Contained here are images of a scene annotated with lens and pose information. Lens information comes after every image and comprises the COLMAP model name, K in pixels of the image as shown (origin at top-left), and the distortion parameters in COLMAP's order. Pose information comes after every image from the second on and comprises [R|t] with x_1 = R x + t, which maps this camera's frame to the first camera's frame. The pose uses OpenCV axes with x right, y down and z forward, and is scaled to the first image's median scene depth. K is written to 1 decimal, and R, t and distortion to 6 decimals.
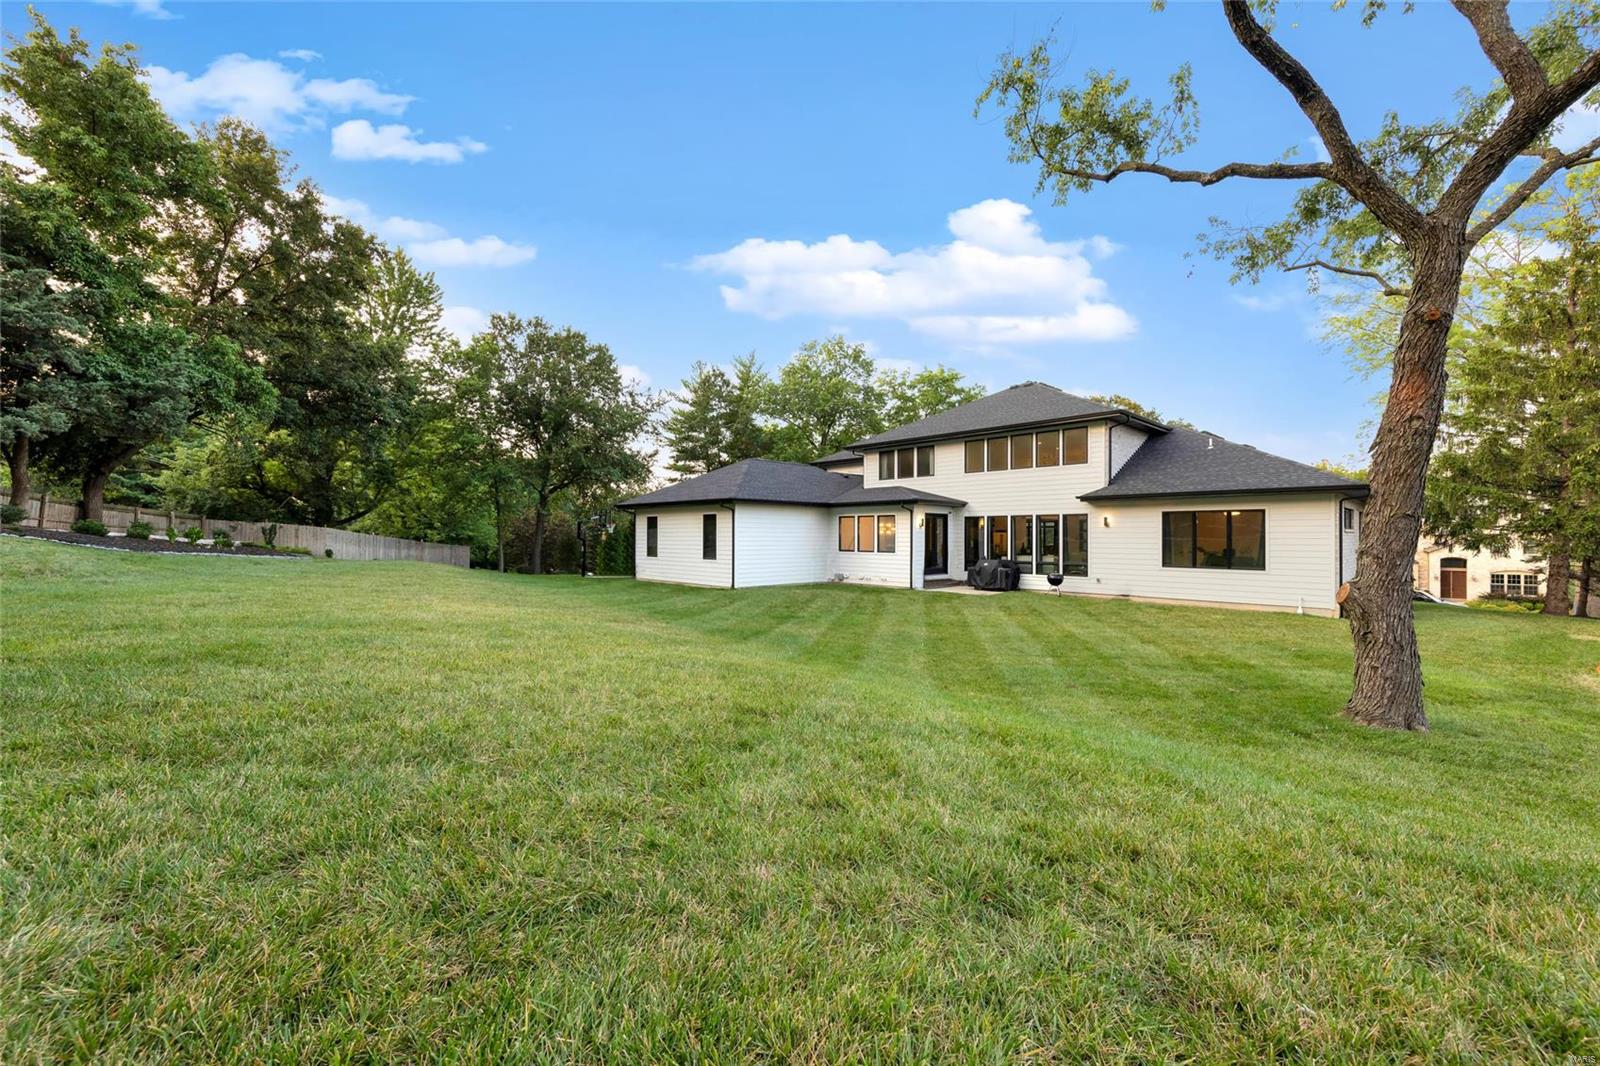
lens RADIAL K [[634.3, 0, 804.0], [0, 634.3, 533.2], [0, 0, 1]] dist [0.010481, 0.000037]
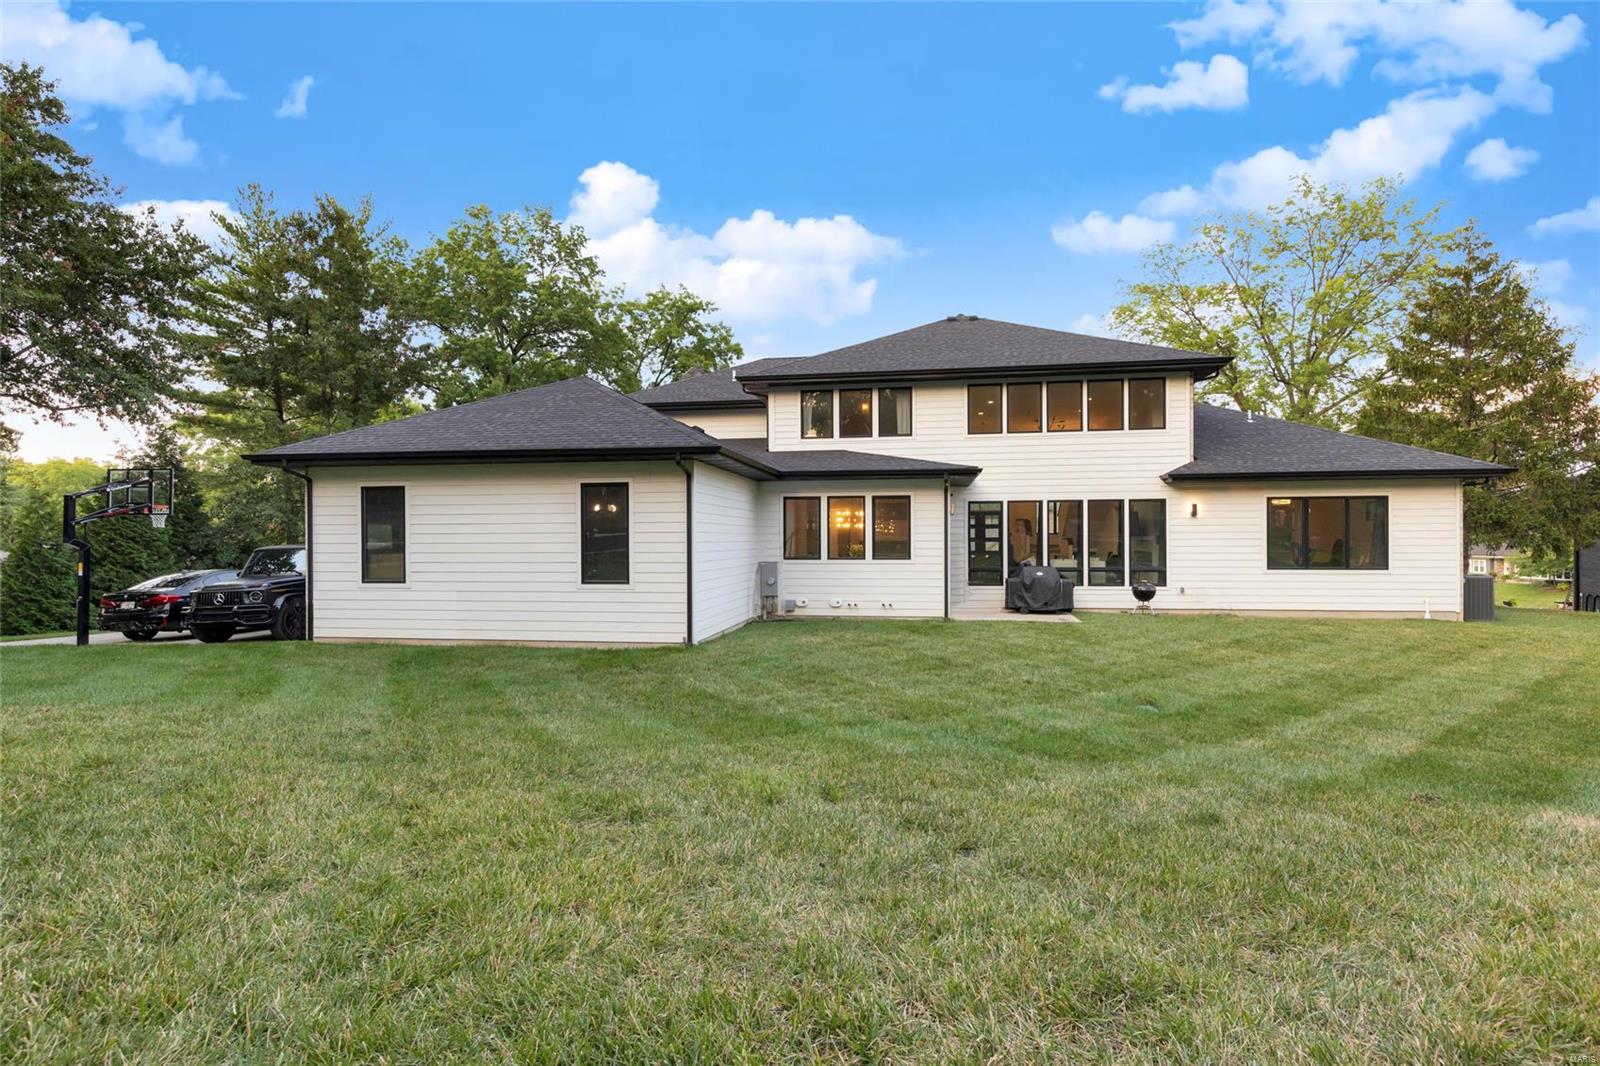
lens RADIAL K [[794.3, 0, 800.0], [0, 794.3, 533.0], [0, 0, 1]] dist [0.001710, -0.000012]
pose [[0.801369, -0.001421, 0.598168, -0.386030], [0.003848, 0.999989, -0.002779, 0.007980], [-0.598157, 0.004529, 0.801366, 0.479894]]
